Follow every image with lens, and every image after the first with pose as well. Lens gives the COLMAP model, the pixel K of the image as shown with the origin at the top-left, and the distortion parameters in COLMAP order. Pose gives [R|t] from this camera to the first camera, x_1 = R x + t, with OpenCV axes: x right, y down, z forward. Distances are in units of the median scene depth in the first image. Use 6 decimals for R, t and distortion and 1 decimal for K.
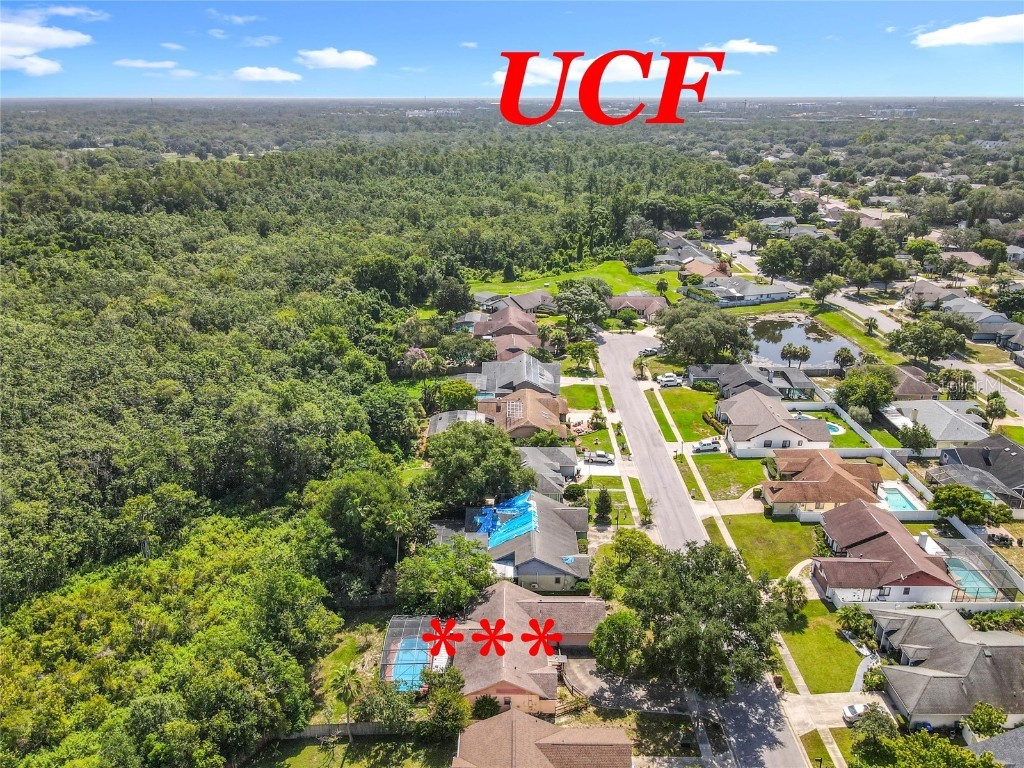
lens RADIAL K [[752.2, 0, 512.0], [0, 752.2, 384.0], [0, 0, 1]] dist [0.004283, 0.002275]
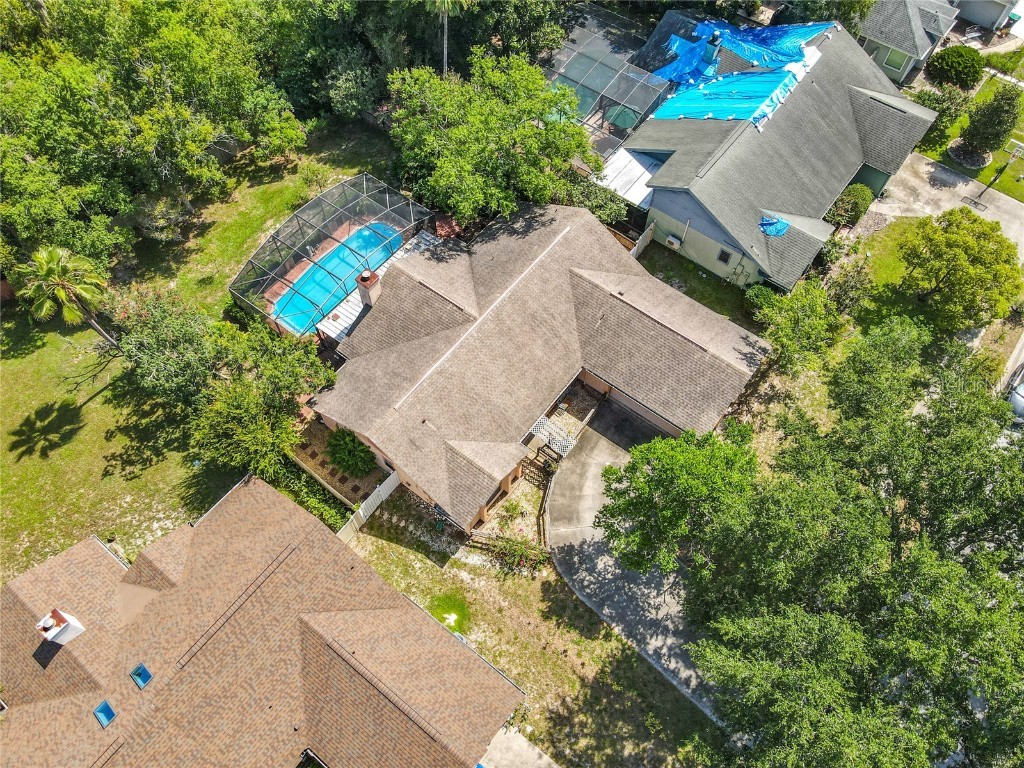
lens RADIAL K [[752.2, 0, 512.0], [0, 752.2, 384.0], [0, 0, 1]] dist [0.004283, 0.002275]
pose [[0.794204, 0.526311, -0.303704, 0.127924], [-0.213541, 0.709661, 0.671402, 0.044264], [0.568893, -0.468377, 0.676005, 0.570583]]
